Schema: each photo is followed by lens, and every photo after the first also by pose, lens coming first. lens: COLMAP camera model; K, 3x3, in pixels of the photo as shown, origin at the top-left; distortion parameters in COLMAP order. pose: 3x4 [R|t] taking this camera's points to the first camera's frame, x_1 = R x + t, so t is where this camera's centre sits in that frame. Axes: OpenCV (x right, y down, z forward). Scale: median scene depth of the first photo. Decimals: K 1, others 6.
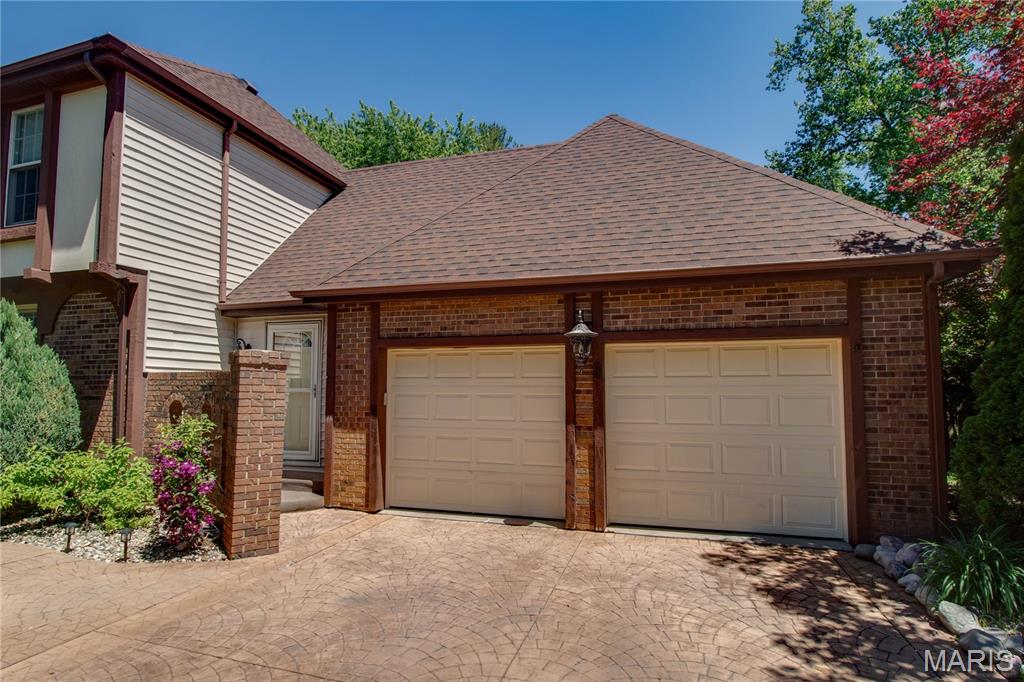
lens RADIAL K [[558.9, 0, 476.1], [0, 558.9, 350.2], [0, 0, 1]] dist [0.003011, -0.017727]
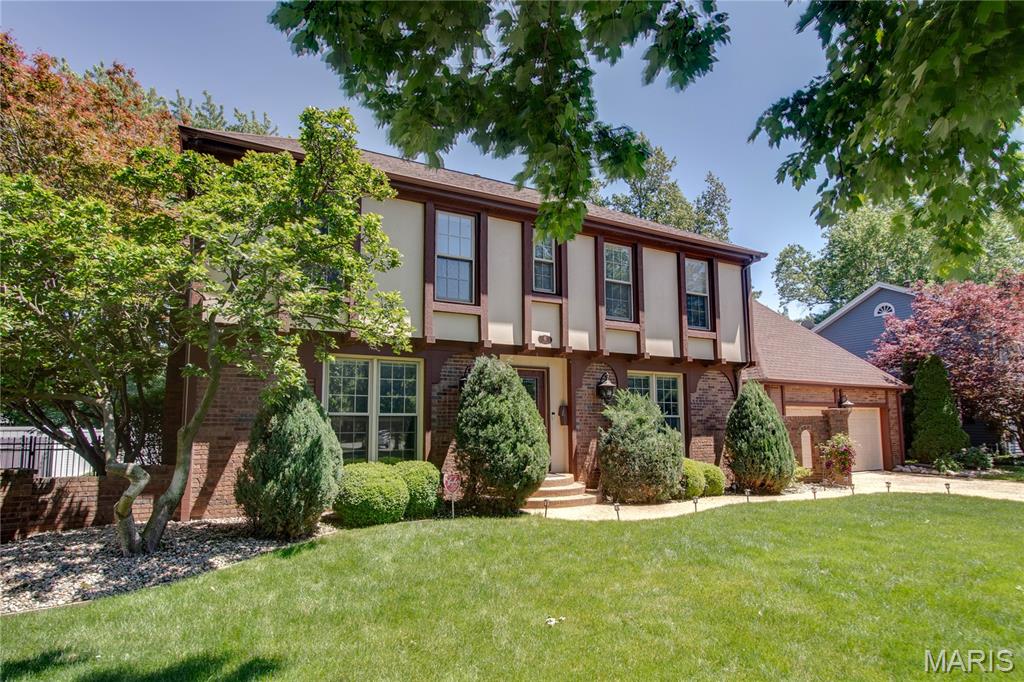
lens RADIAL K [[555.4, 0, 509.7], [0, 555.4, 371.9], [0, 0, 1]] dist [-0.001020, -0.000216]
pose [[0.707174, 0.065188, 0.704028, -2.818504], [-0.040751, 0.997843, -0.051461, 0.022446], [-0.705864, 0.007702, 0.708305, 0.225184]]
